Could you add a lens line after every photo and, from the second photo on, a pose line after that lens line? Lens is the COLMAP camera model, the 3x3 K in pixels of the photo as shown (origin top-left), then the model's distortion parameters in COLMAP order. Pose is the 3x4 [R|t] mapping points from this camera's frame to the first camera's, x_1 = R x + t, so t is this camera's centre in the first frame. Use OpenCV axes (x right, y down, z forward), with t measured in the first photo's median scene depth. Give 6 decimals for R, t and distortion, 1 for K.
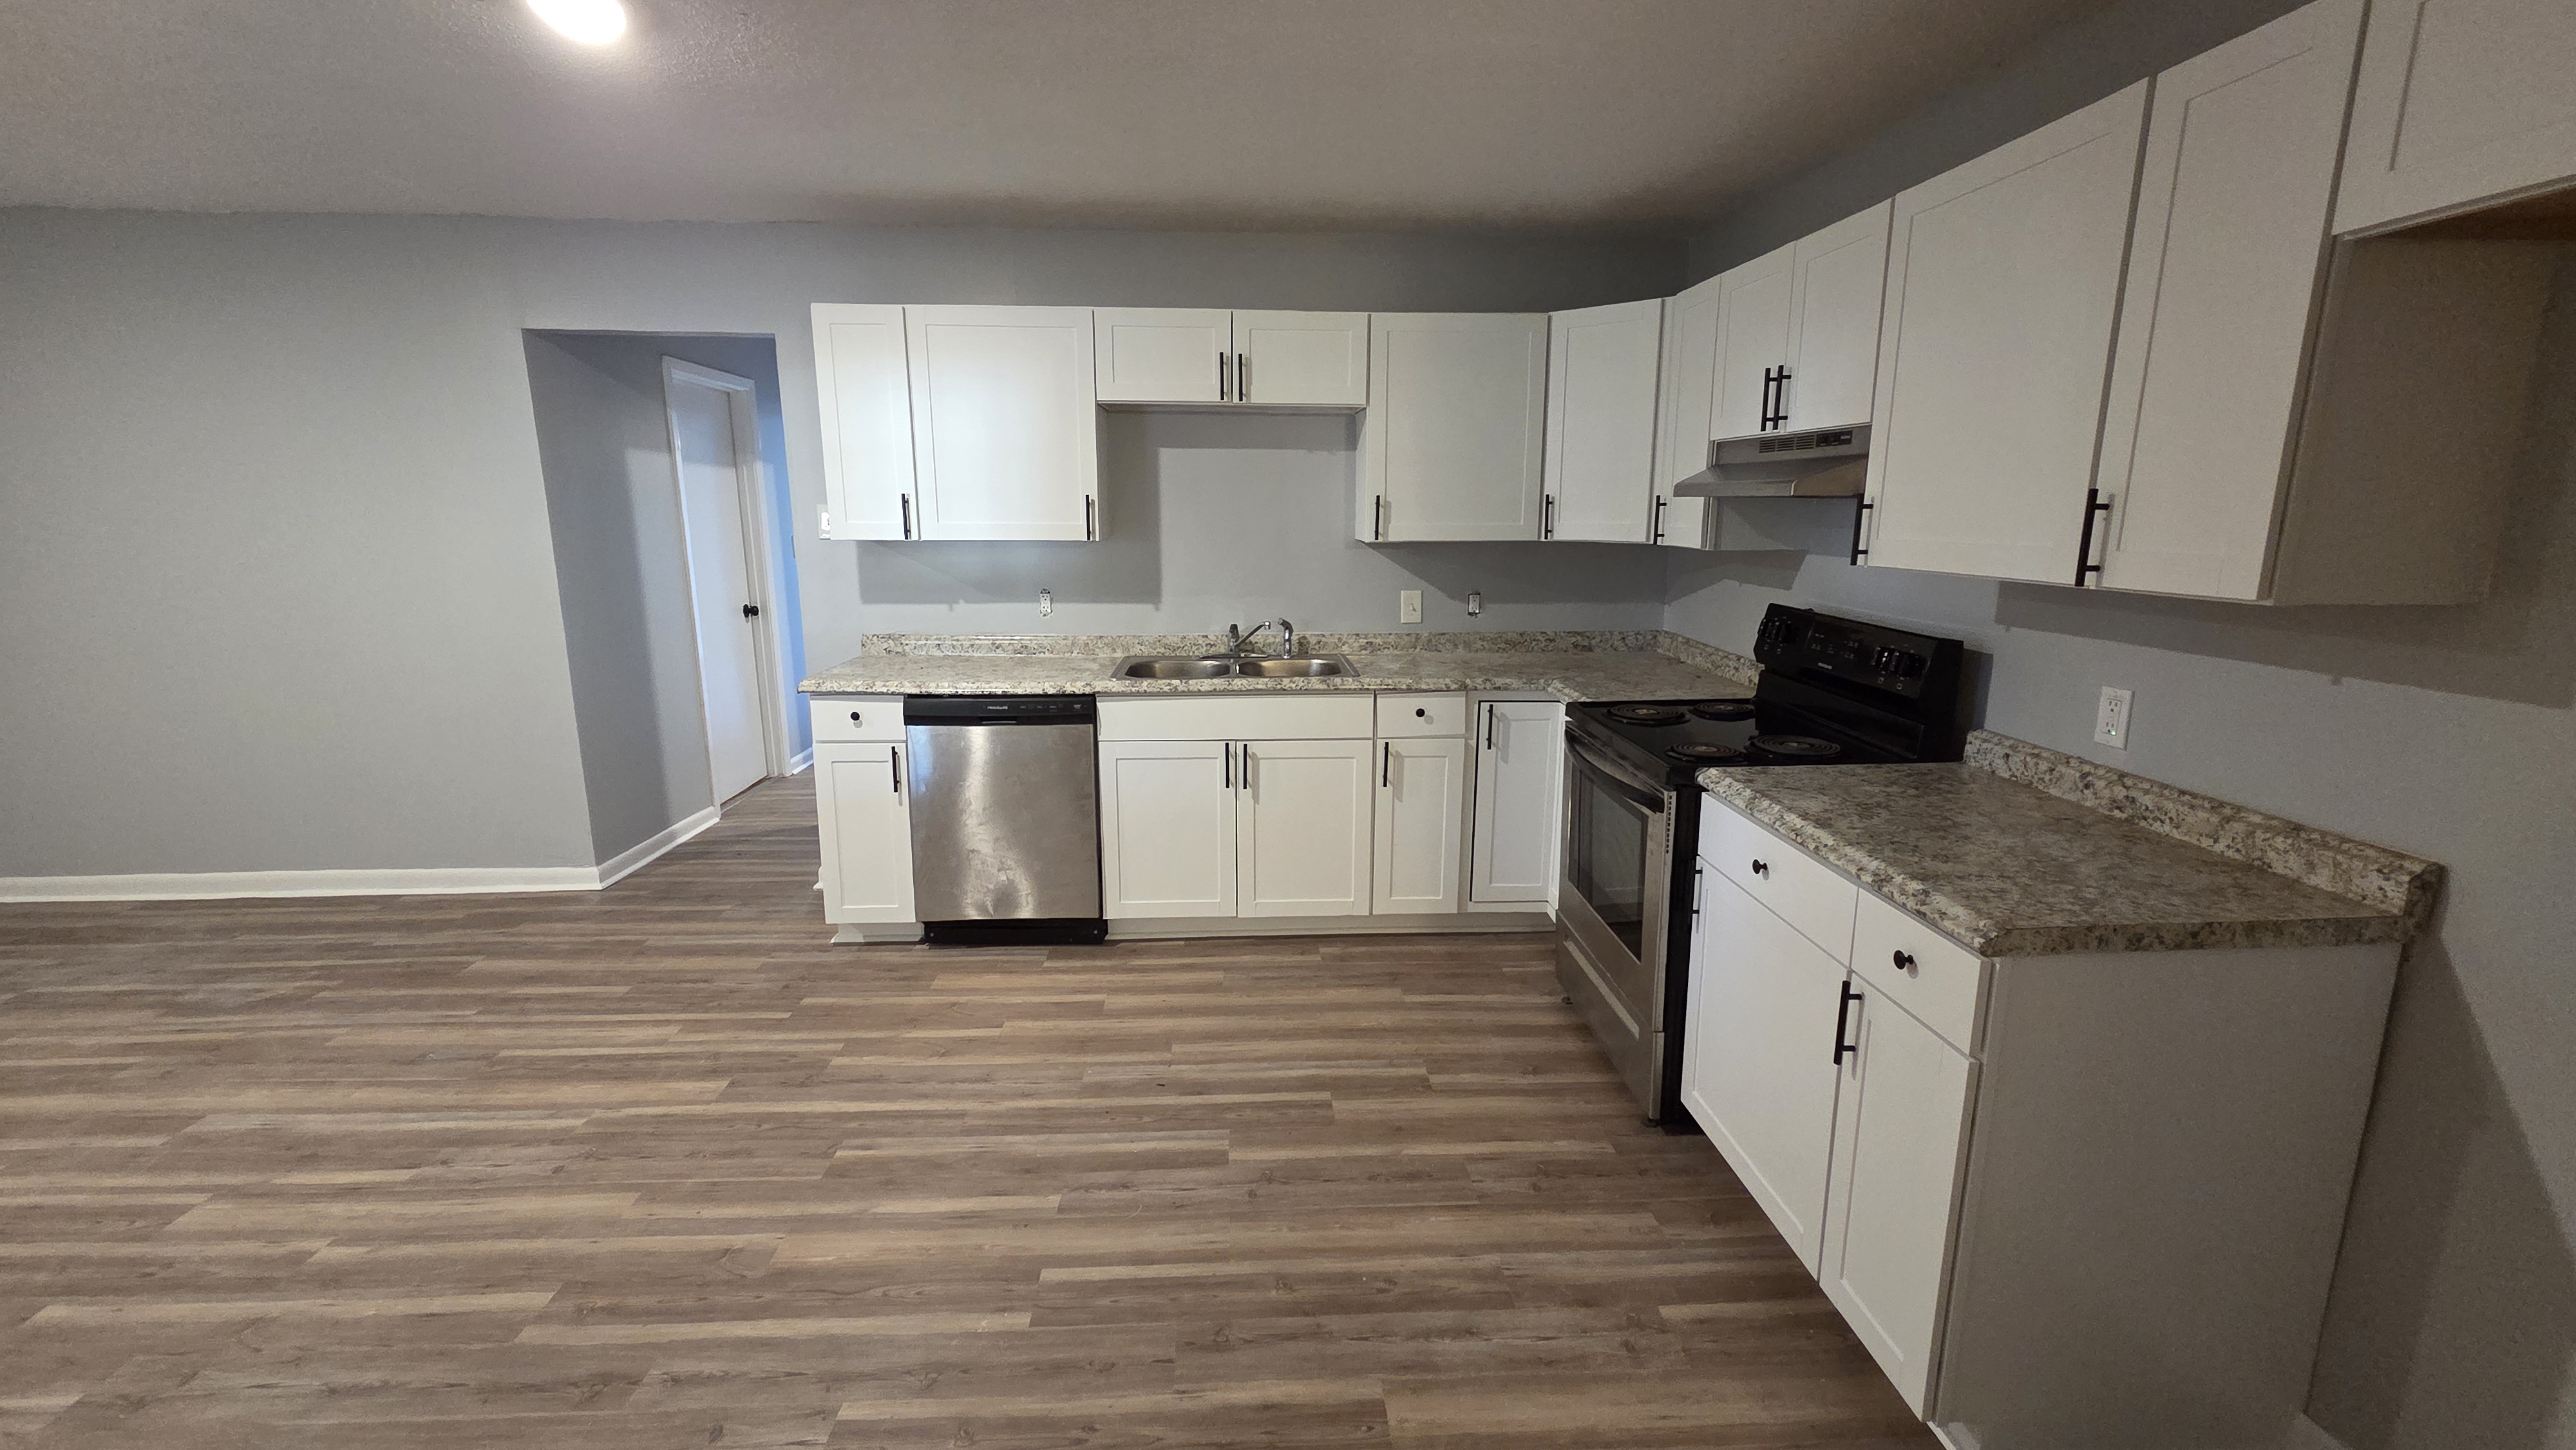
lens RADIAL K [[1060.0, 0, 1293.0], [0, 1060.0, 722.6], [0, 0, 1]] dist [-0.002697, 0.001148]
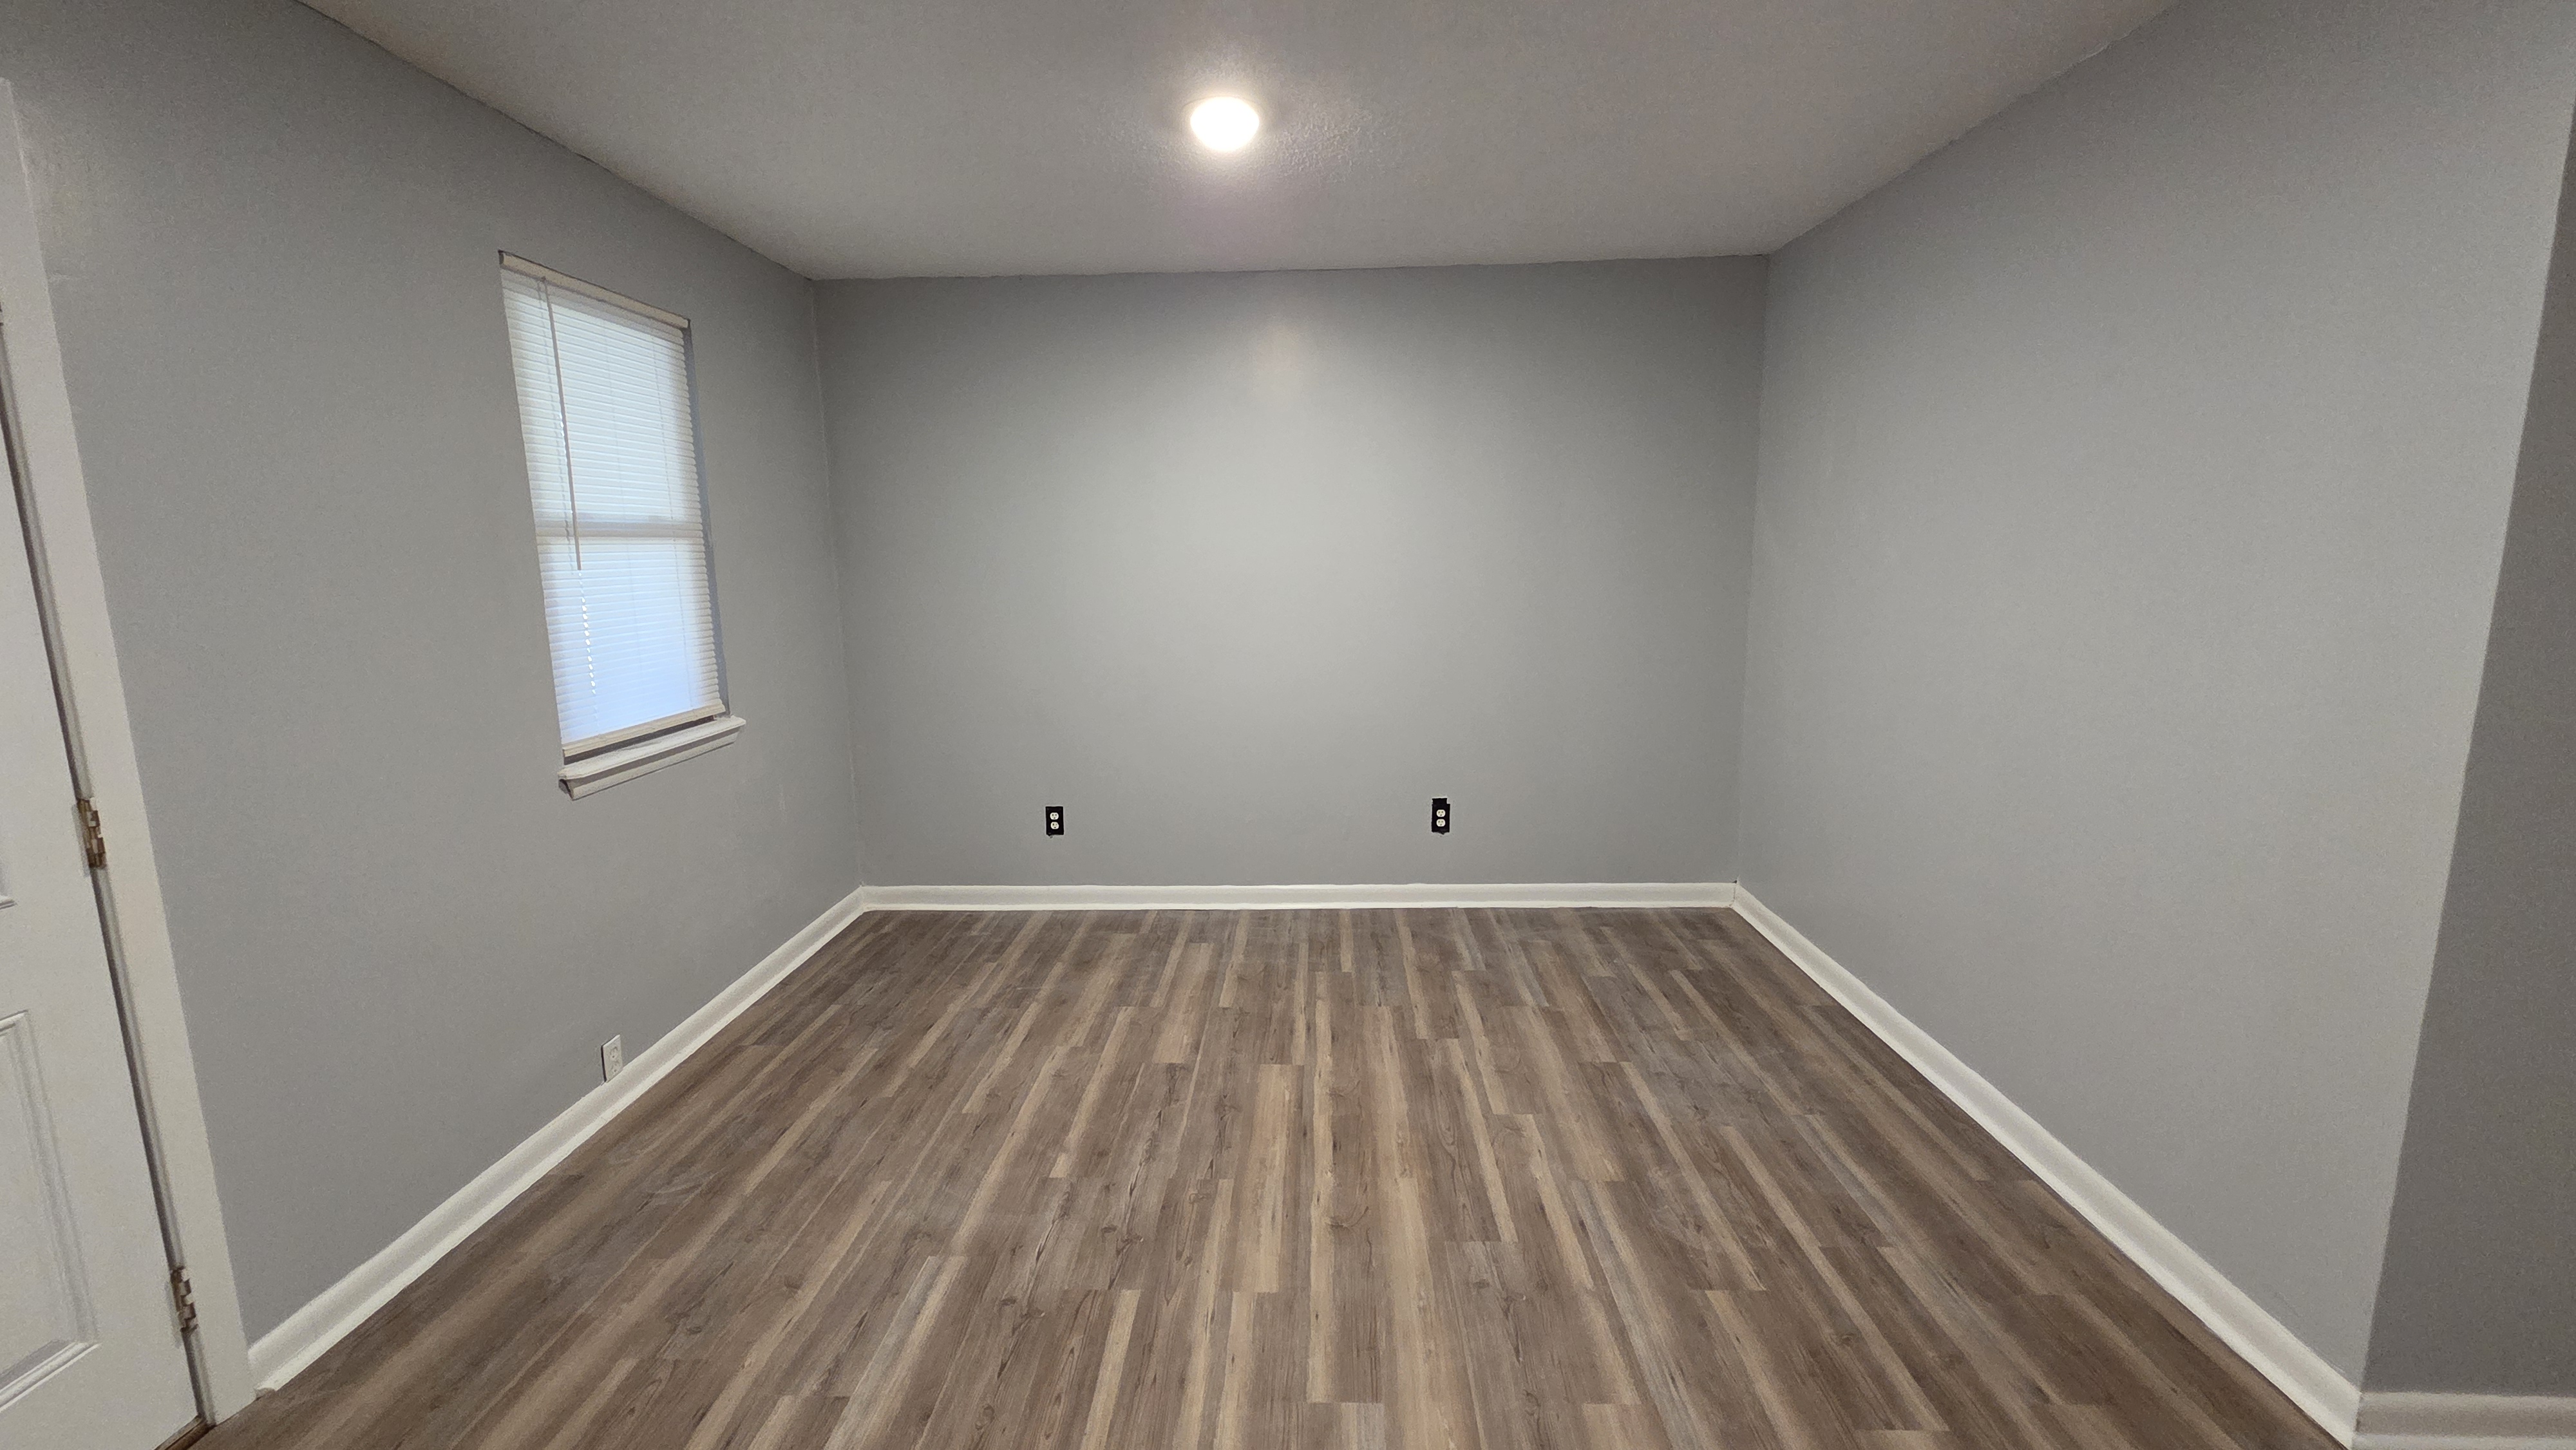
lens RADIAL K [[1060.0, 0, 1289.2], [0, 1060.0, 714.7], [0, 0, 1]] dist [-0.002697, 0.001148]
pose [[-0.080489, 0.158393, -0.984090, -0.316572], [-0.190753, 0.966598, 0.171179, -0.128841], [0.978333, 0.201496, -0.047587, 0.676839]]
